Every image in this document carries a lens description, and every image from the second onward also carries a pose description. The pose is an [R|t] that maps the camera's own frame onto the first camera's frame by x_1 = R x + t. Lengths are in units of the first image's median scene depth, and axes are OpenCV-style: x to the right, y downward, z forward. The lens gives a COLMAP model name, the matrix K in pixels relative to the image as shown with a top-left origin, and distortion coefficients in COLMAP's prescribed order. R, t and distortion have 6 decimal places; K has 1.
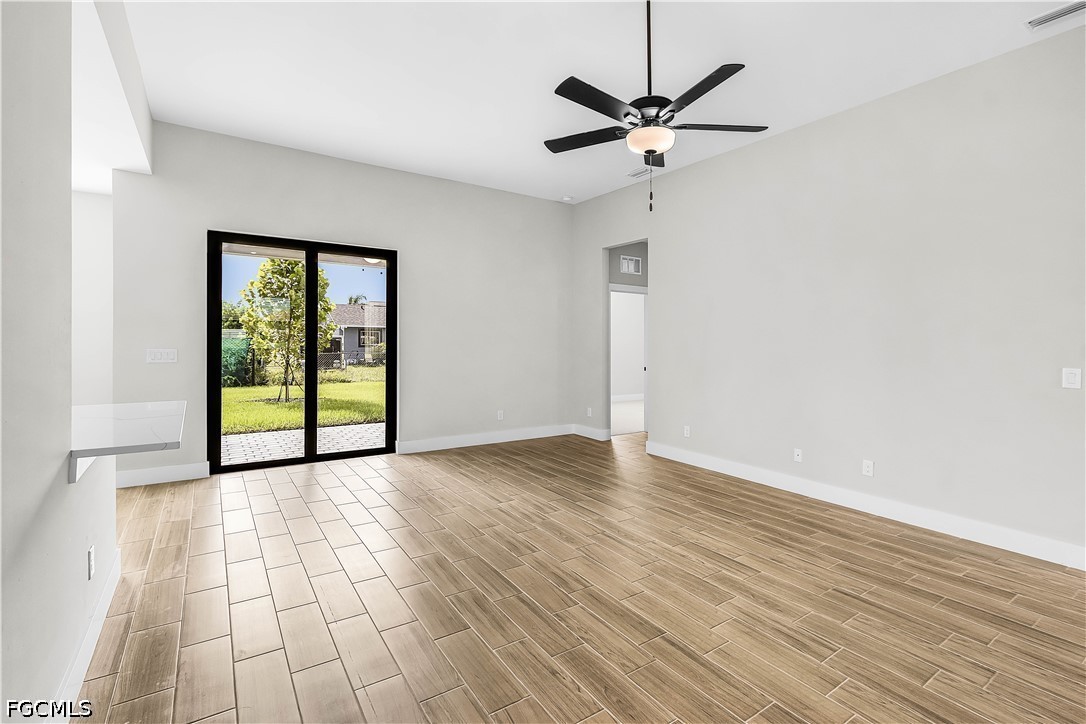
lens RADIAL K [[508.7, 0, 542.4], [0, 508.7, 345.3], [0, 0, 1]] dist [0.000842, 0.000262]
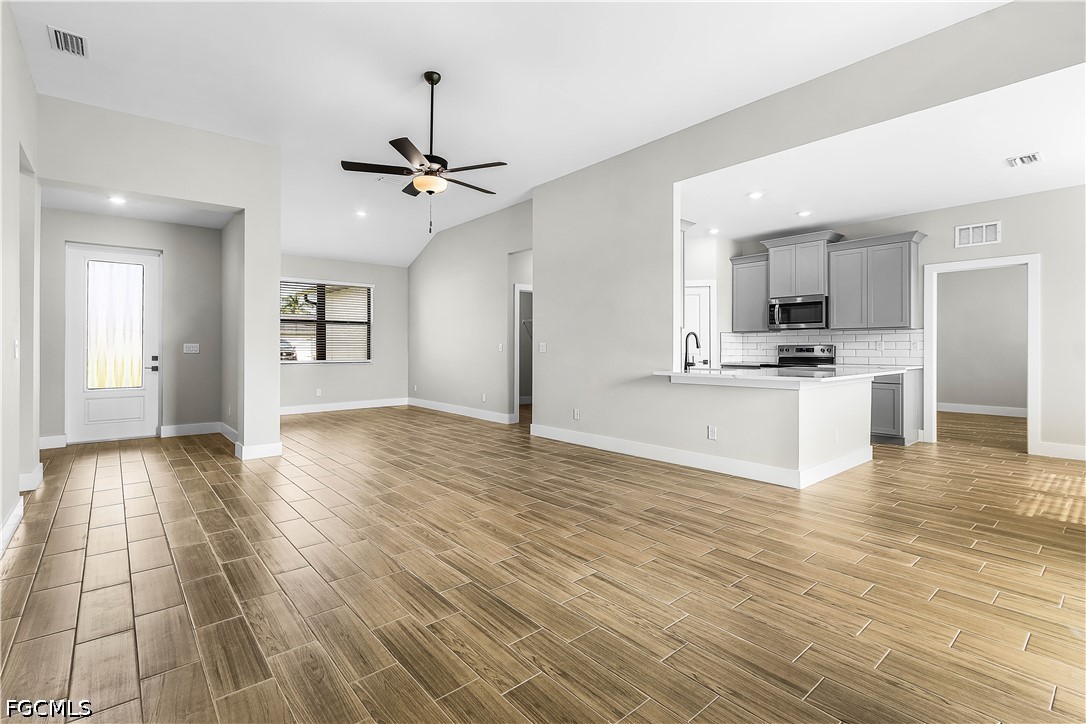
lens RADIAL K [[508.7, 0, 542.4], [0, 508.7, 345.3], [0, 0, 1]] dist [0.000842, 0.000262]
pose [[-0.990355, -0.009676, -0.138216, 0.080934], [-0.010637, 0.999924, 0.006211, 0.035057], [0.138146, 0.007622, -0.990383, 1.929630]]
